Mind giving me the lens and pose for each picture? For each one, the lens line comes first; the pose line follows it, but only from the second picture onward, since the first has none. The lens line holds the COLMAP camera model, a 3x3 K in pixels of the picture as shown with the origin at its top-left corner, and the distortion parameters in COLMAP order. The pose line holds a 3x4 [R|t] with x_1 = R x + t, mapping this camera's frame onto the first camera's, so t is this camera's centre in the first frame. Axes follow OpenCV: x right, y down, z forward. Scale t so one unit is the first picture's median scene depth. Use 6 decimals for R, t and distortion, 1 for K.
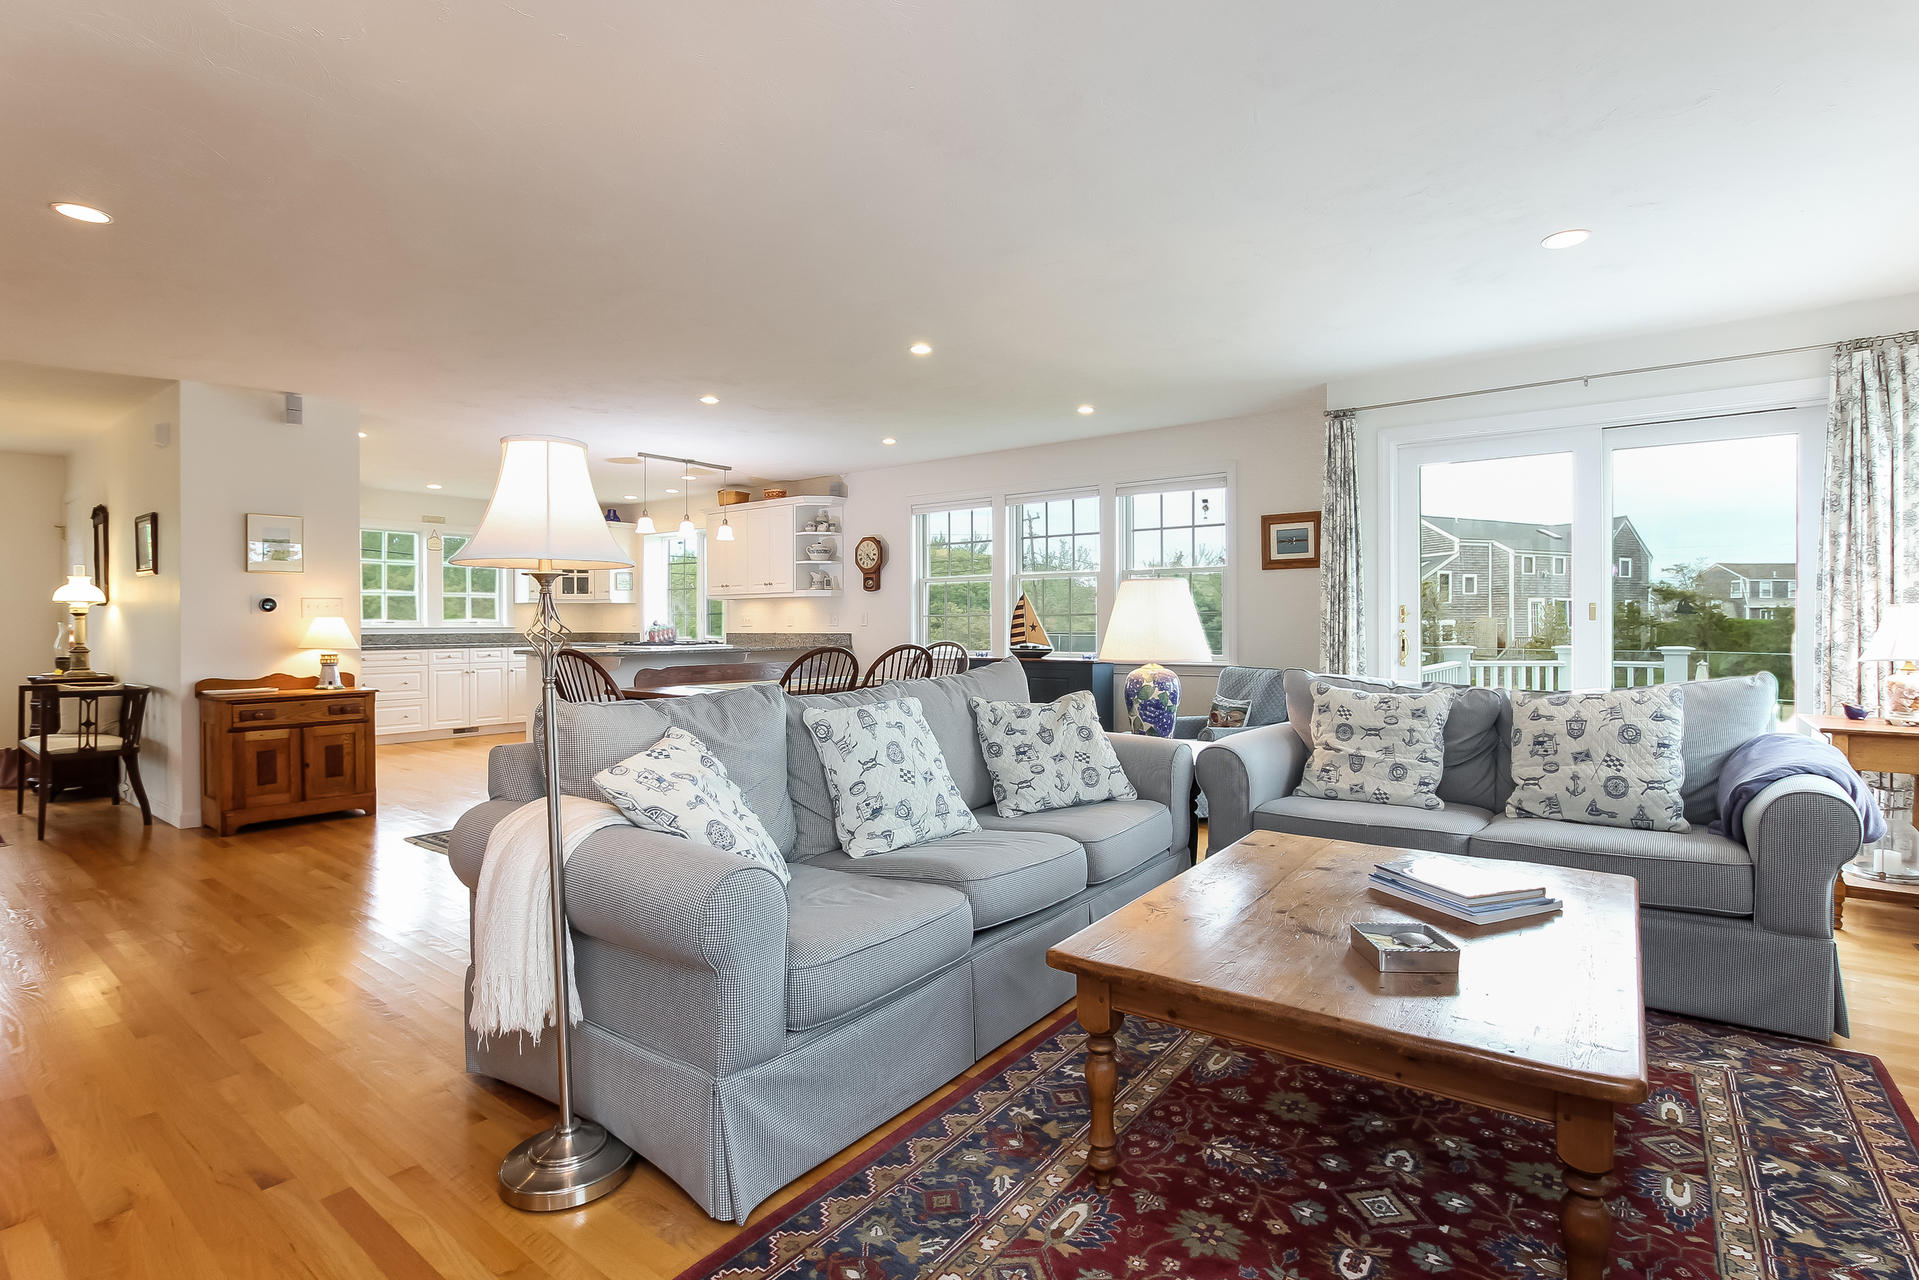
lens RADIAL K [[902.2, 0, 959.5], [0, 902.2, 640.0], [0, 0, 1]] dist [-0.039396, 0.005631]
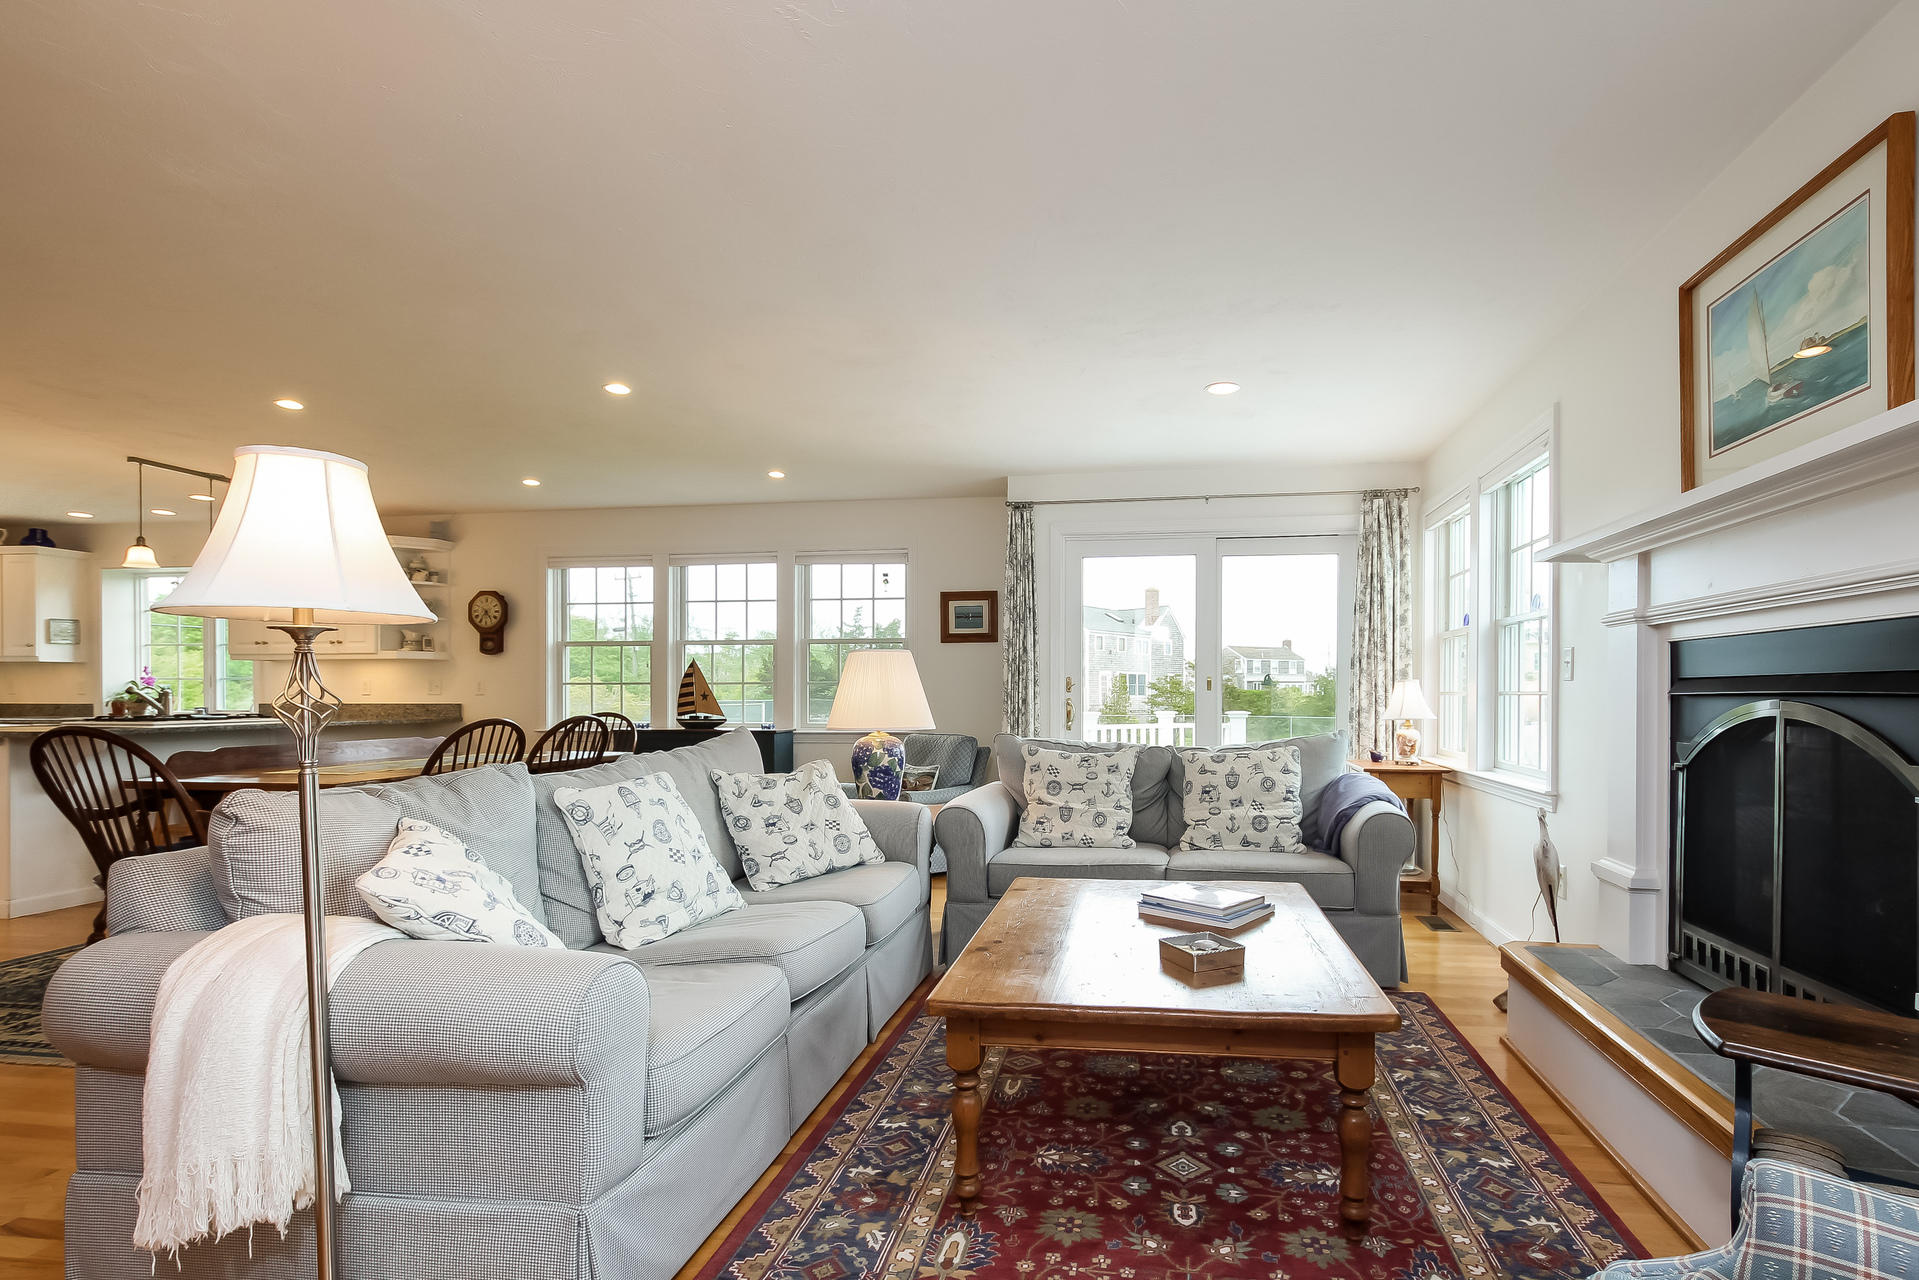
lens RADIAL K [[945.3, 0, 960.5], [0, 945.3, 714.1], [0, 0, 1]] dist [-0.018013, 0.000797]
pose [[0.872061, -0.008725, 0.489320, -0.296705], [0.006460, 0.999959, 0.006317, 0.000158], [-0.489355, -0.002348, 0.872081, 0.005461]]
